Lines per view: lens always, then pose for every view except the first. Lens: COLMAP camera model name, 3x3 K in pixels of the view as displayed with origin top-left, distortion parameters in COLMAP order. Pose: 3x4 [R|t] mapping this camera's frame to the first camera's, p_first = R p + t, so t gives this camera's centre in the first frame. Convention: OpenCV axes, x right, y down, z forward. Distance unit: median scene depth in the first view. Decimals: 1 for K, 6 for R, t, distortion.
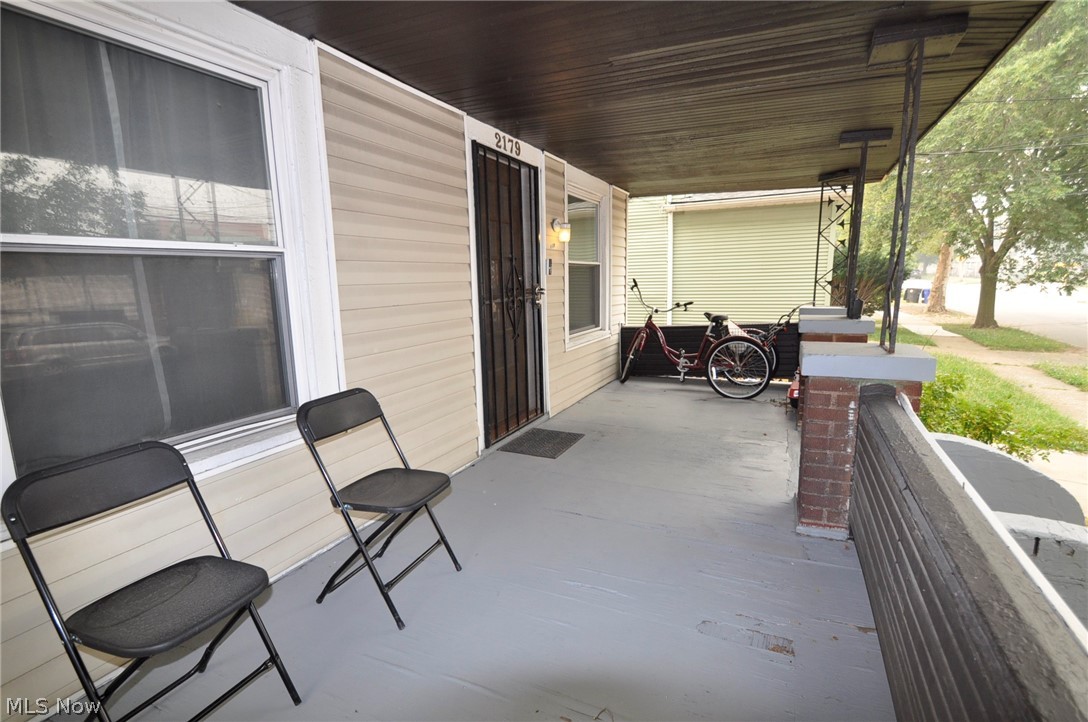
lens RADIAL K [[525.4, 0, 547.0], [0, 525.4, 364.1], [0, 0, 1]] dist [-0.001305, -0.000776]
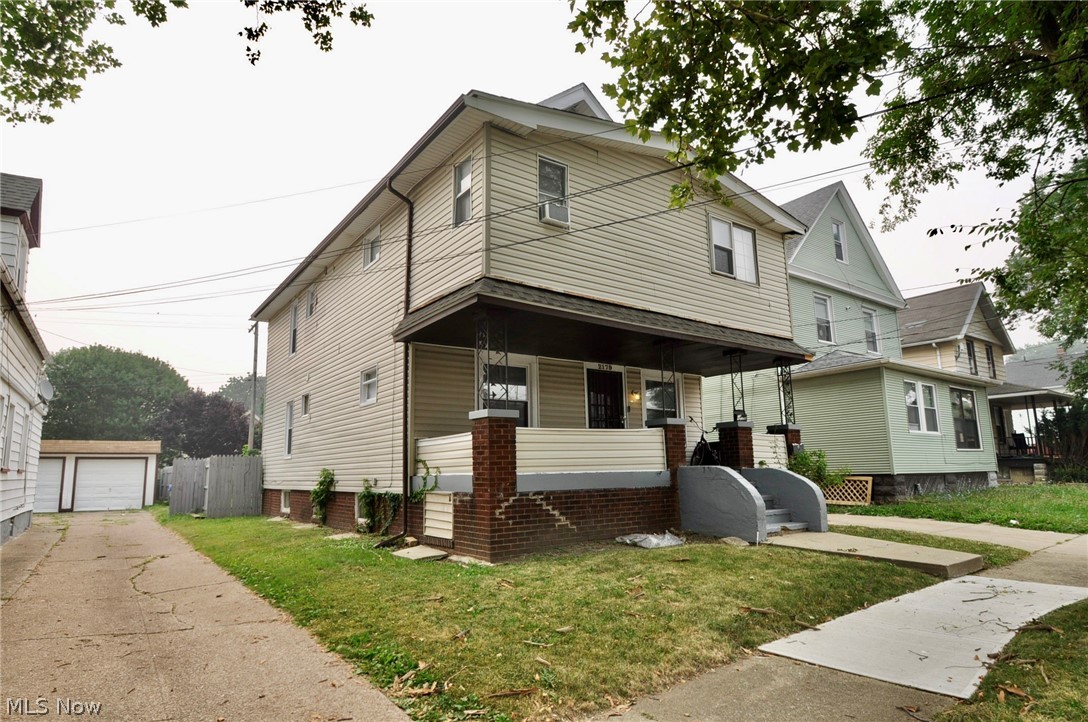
lens RADIAL K [[606.7, 0, 544.0], [0, 606.7, 361.0], [0, 0, 1]] dist [0.001601, 0.000096]
pose [[0.875776, -0.081608, -0.475769, 1.223609], [-0.077585, 0.948996, -0.305595, 0.597406], [0.476442, 0.304545, 0.824776, -1.923663]]
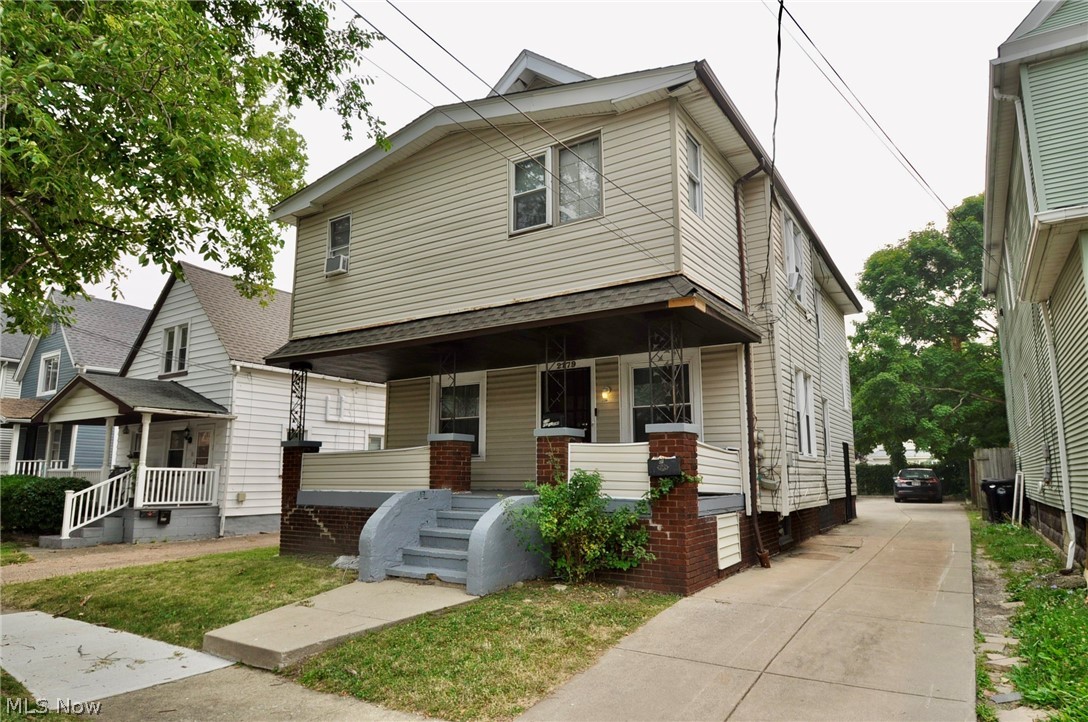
lens RADIAL K [[655.7, 0, 544.0], [0, 655.7, 361.0], [0, 0, 1]] dist [-0.003696, -0.000566]
pose [[-0.146634, -0.144128, -0.978635, 2.889349], [-0.155517, 0.980384, -0.121084, -0.053527], [0.976889, 0.134440, -0.166172, 1.393373]]
